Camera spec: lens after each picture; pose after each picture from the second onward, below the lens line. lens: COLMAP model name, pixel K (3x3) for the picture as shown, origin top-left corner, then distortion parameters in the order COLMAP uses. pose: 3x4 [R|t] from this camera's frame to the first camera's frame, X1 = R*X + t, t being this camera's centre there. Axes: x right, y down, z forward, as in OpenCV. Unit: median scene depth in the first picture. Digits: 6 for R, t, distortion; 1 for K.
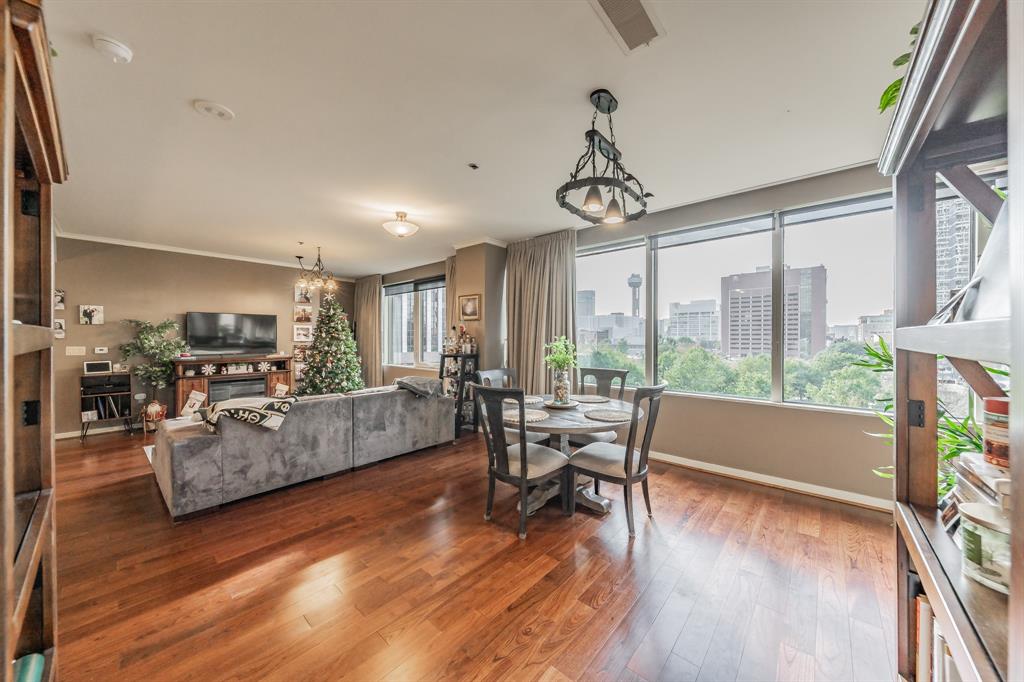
lens RADIAL K [[365.0, 0, 512.0], [0, 365.0, 340.2], [0, 0, 1]] dist [-0.003177, 0.000222]
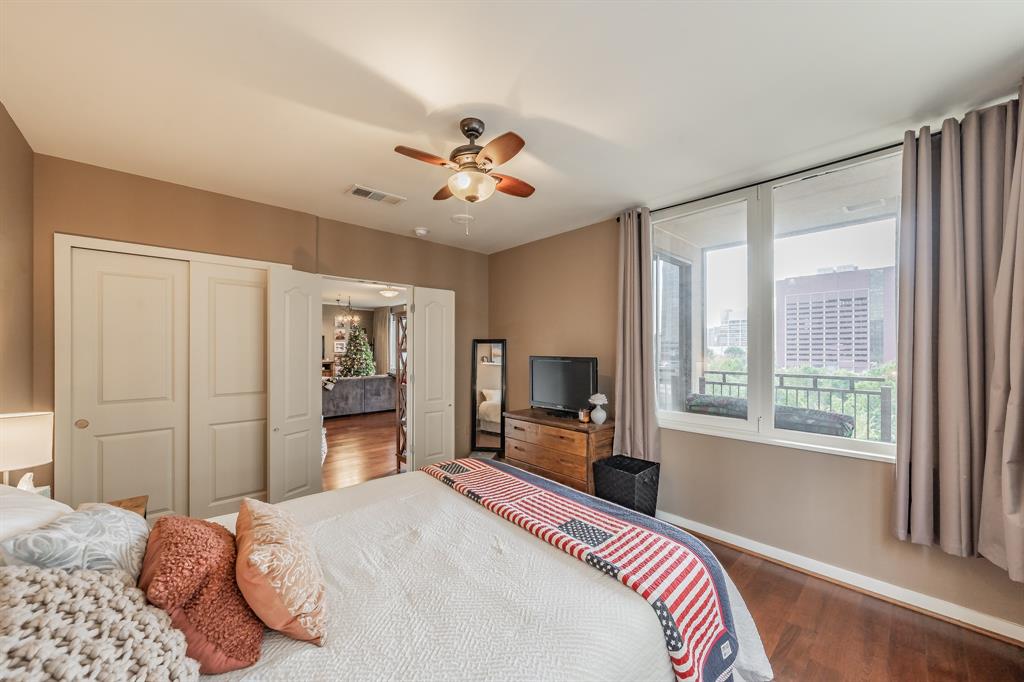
lens RADIAL K [[380.8, 0, 502.2], [0, 380.8, 349.2], [0, 0, 1]] dist [-0.001340, -0.000275]
pose [[0.994014, -0.002603, -0.109225, 0.314727], [0.002012, 0.999983, -0.005522, 0.001297], [0.109237, 0.005269, 0.994002, -0.579117]]
